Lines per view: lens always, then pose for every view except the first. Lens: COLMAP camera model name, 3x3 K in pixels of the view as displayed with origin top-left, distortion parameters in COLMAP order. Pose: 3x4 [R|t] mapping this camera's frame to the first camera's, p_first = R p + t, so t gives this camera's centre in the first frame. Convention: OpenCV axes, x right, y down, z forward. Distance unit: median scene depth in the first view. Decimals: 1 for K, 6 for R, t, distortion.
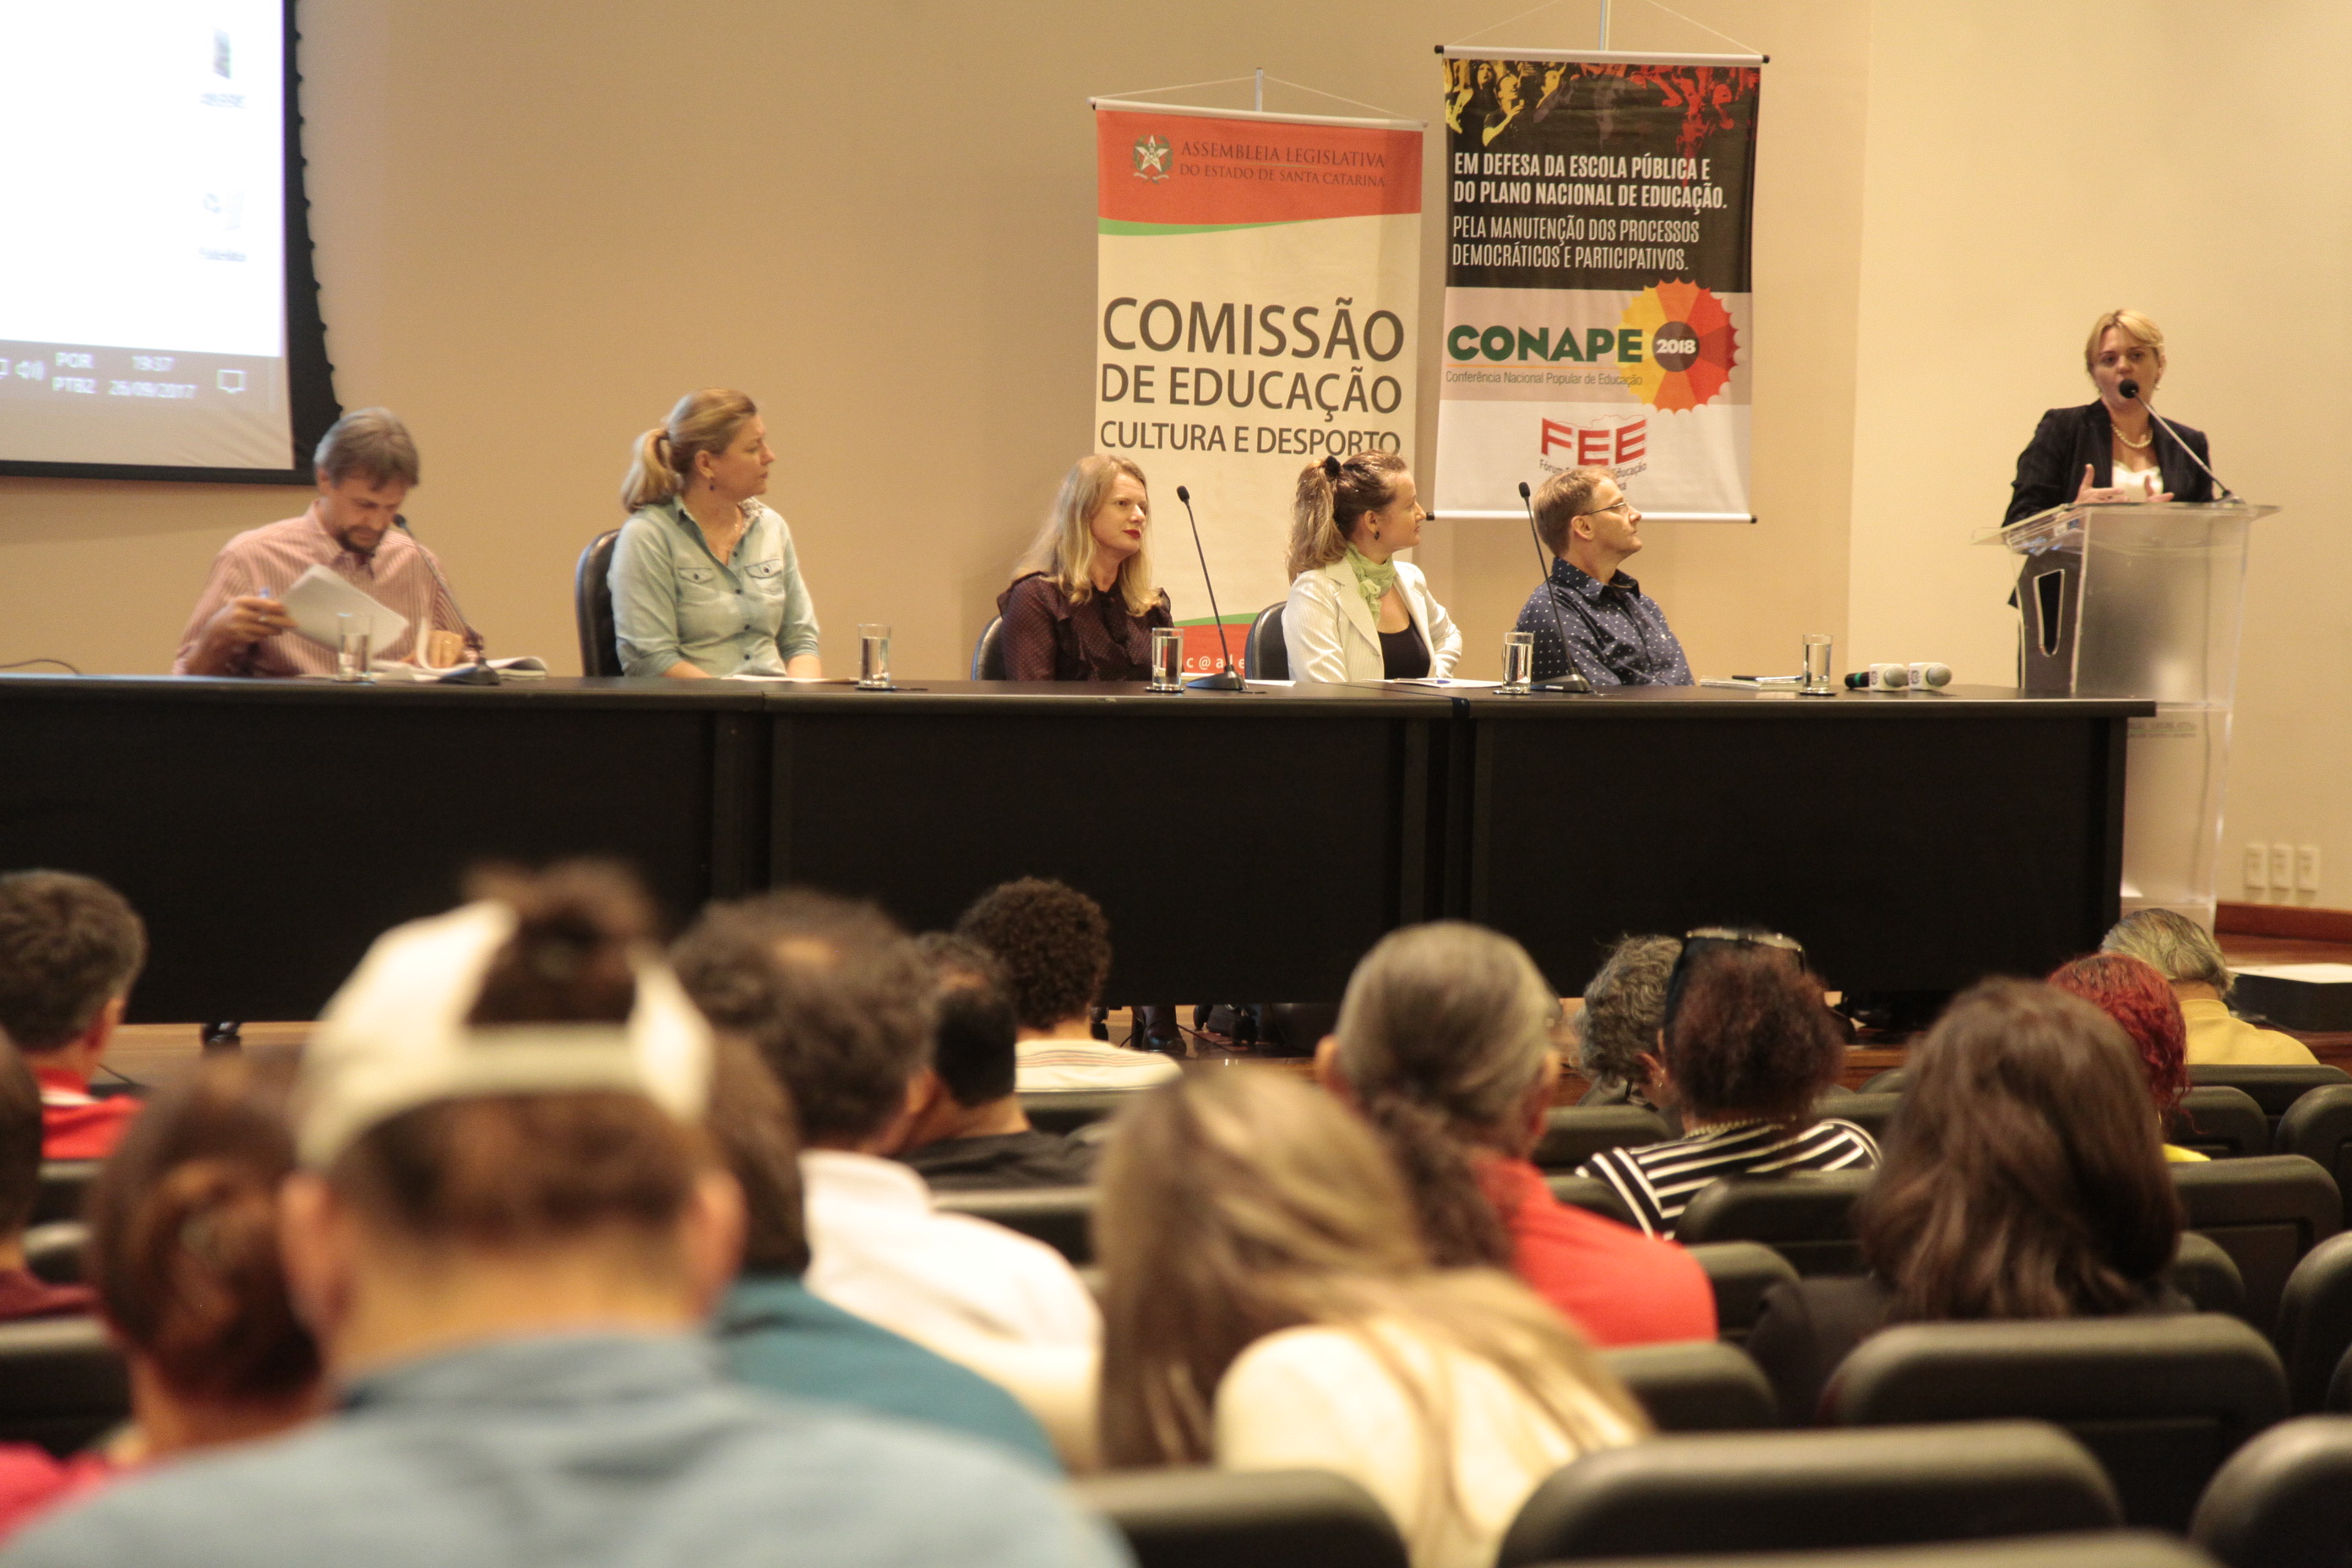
lens RADIAL K [[5840.6, 0, 1227.8], [0, 5840.6, 825.5], [0, 0, 1]] dist [0.510479, -0.081819]
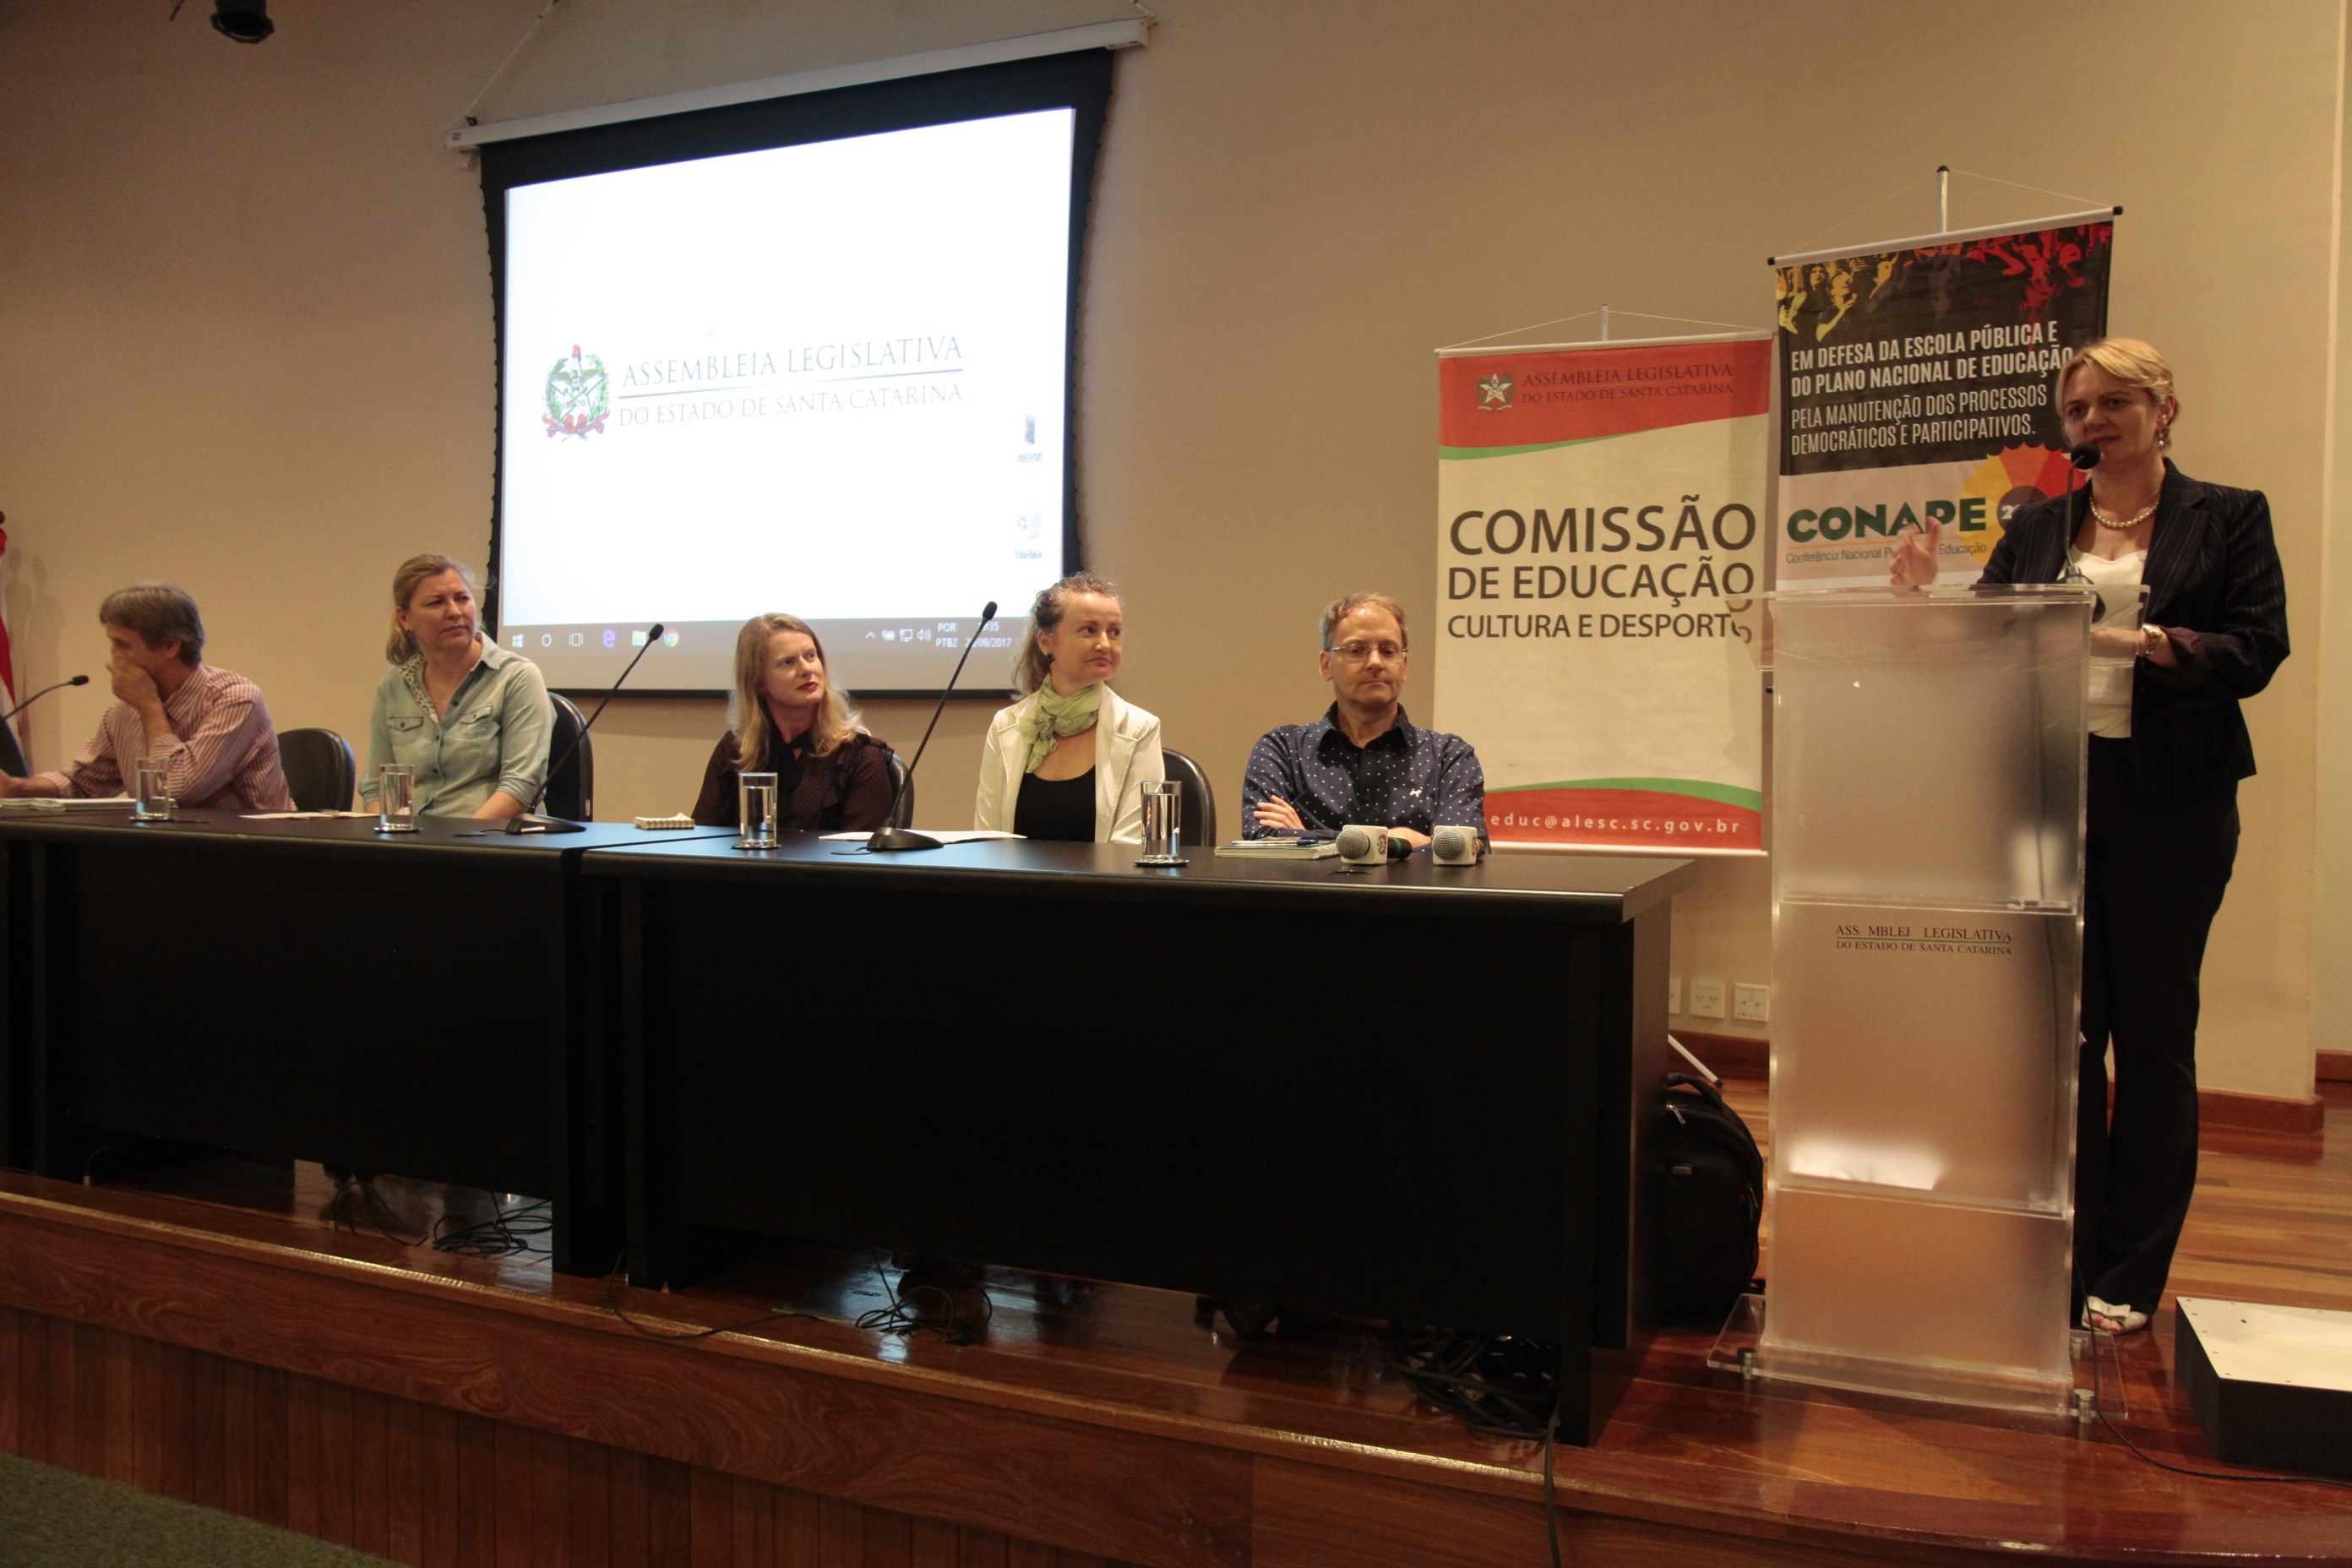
lens RADIAL K [[1834.5, 0, 1216.3], [0, 1834.5, 792.0], [0, 0, 1]] dist [-0.078153, 0.063956]
pose [[0.626318, 0.001696, -0.779566, 0.230744], [-0.039822, 0.998762, -0.029821, -0.020025], [0.778550, 0.049721, 0.625610, 0.713101]]
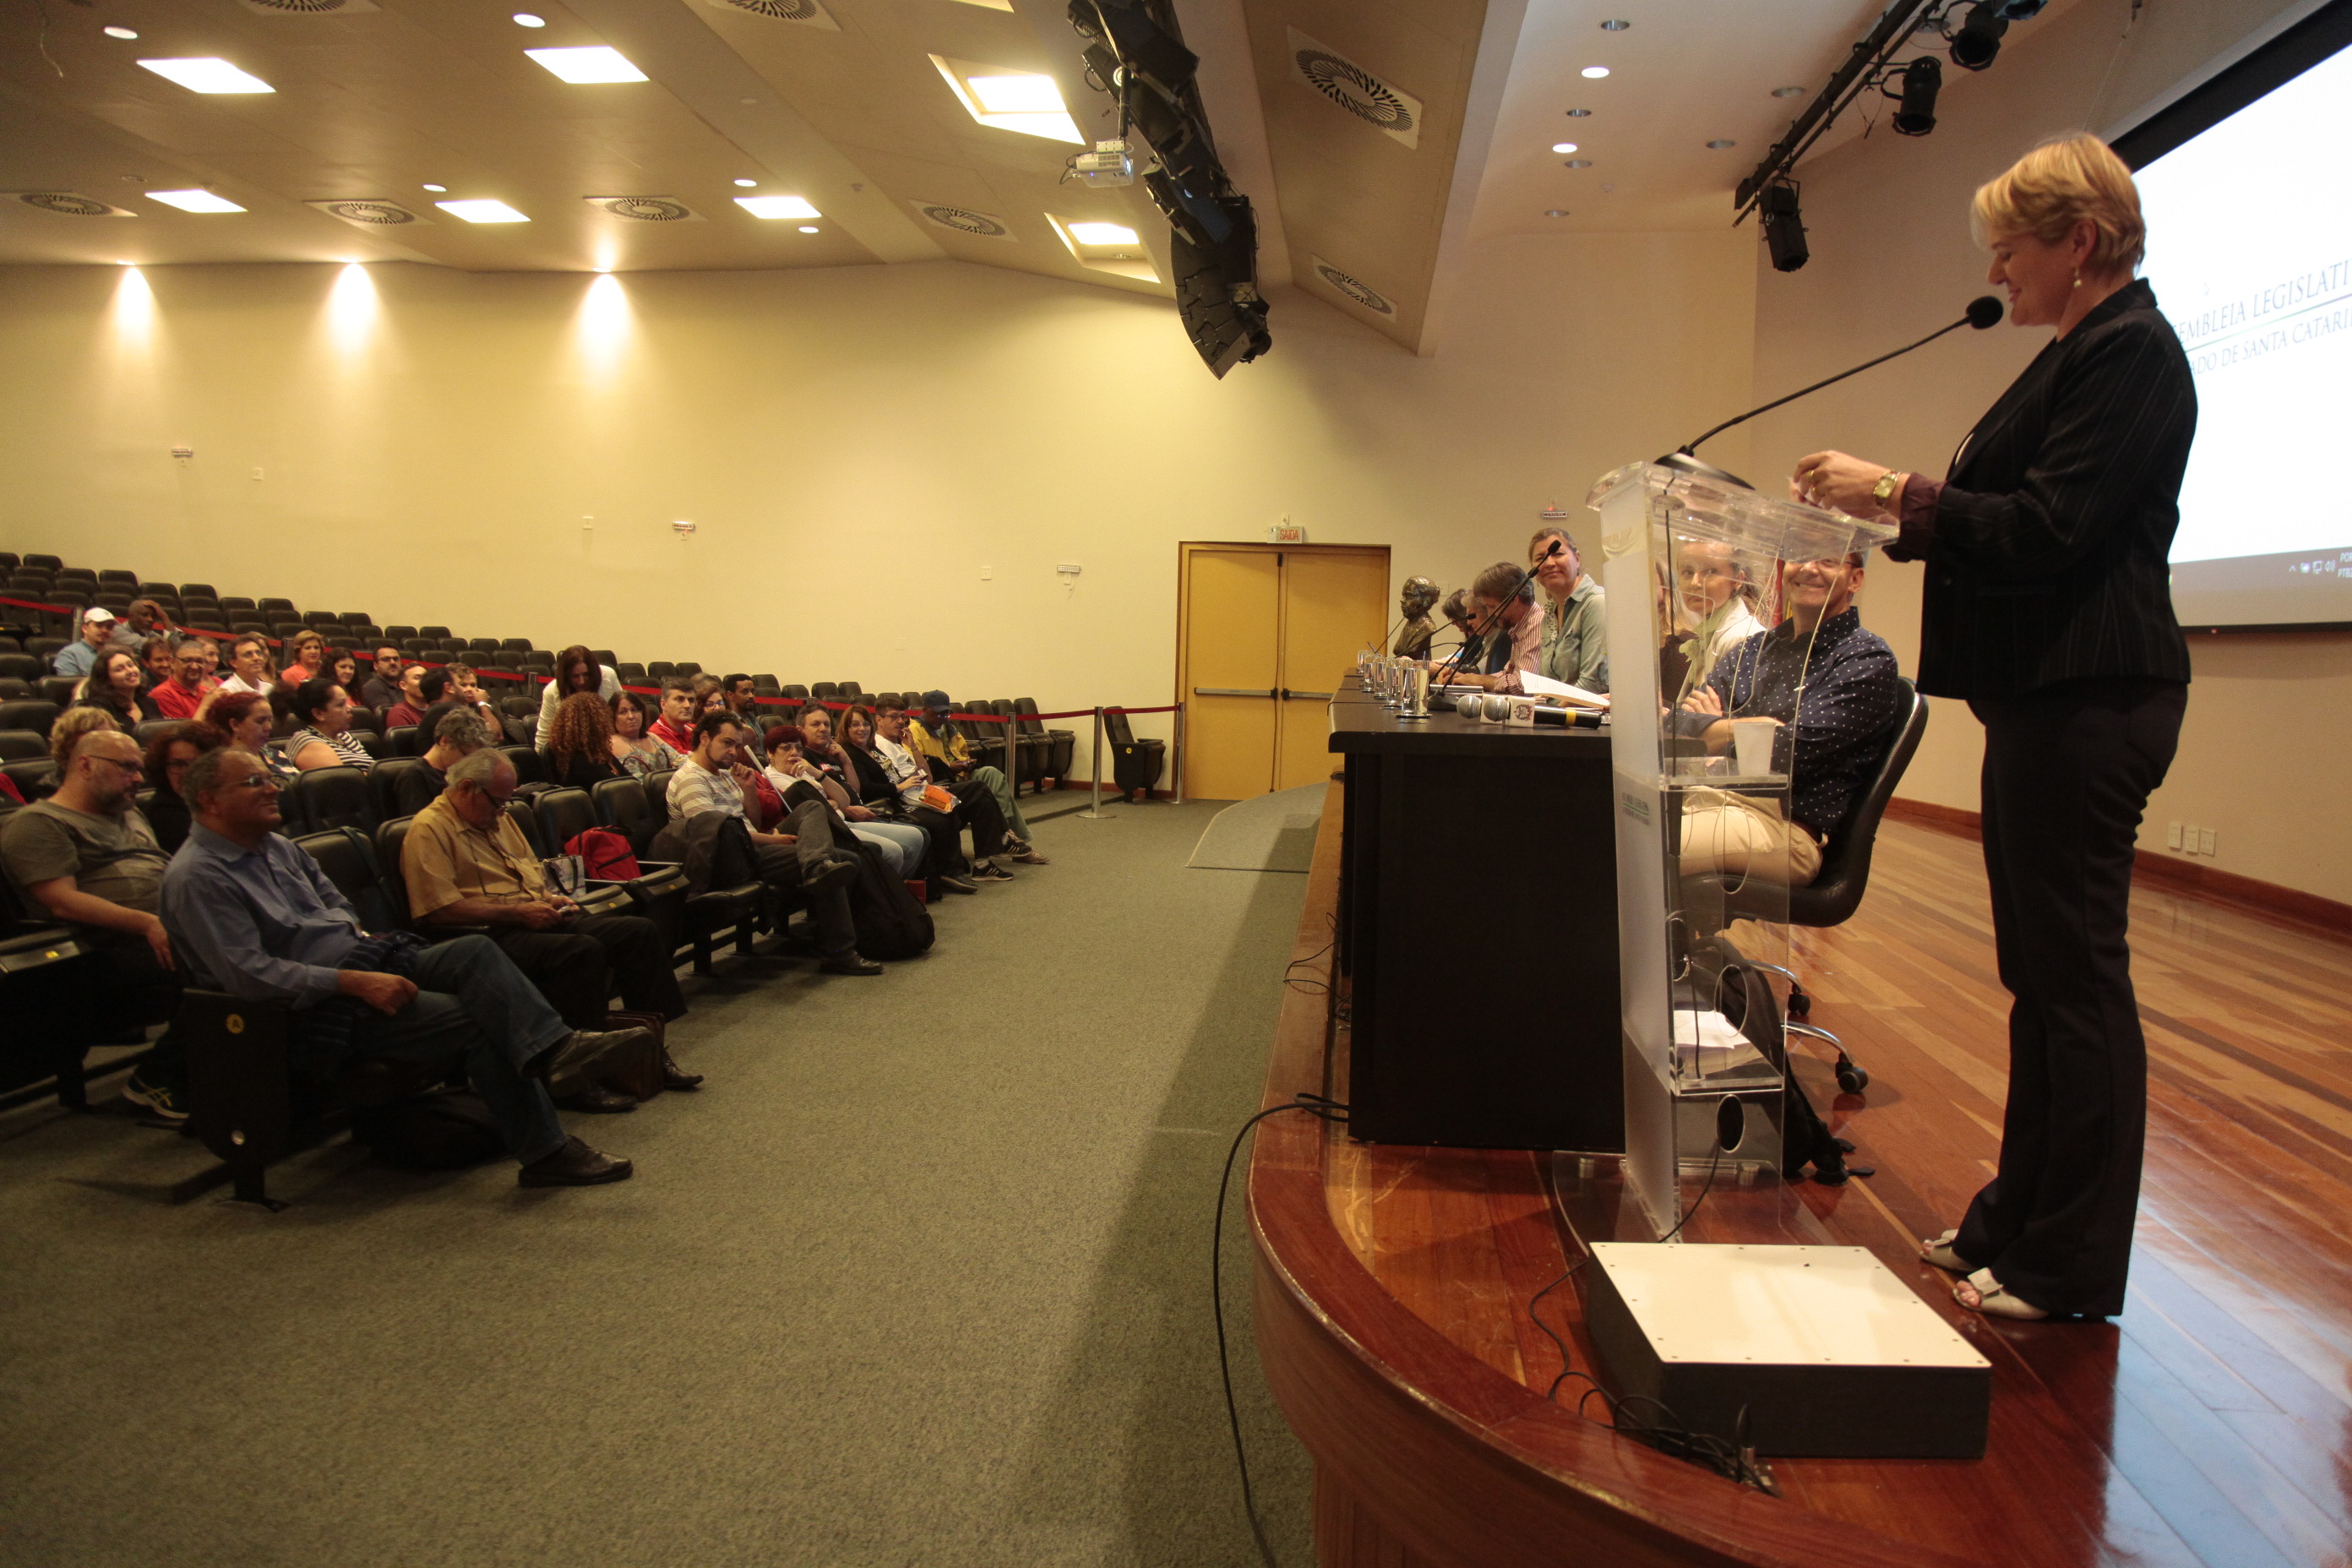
lens RADIAL K [[1622.2, 0, 1235.7], [0, 1622.2, 825.0], [0, 0, 1]] dist [-0.128603, 0.052389]
pose [[-0.525619, 0.052158, -0.849120, 0.298961], [-0.083040, 0.990207, 0.112228, -0.026905], [0.846658, 0.129501, -0.516140, 0.927427]]
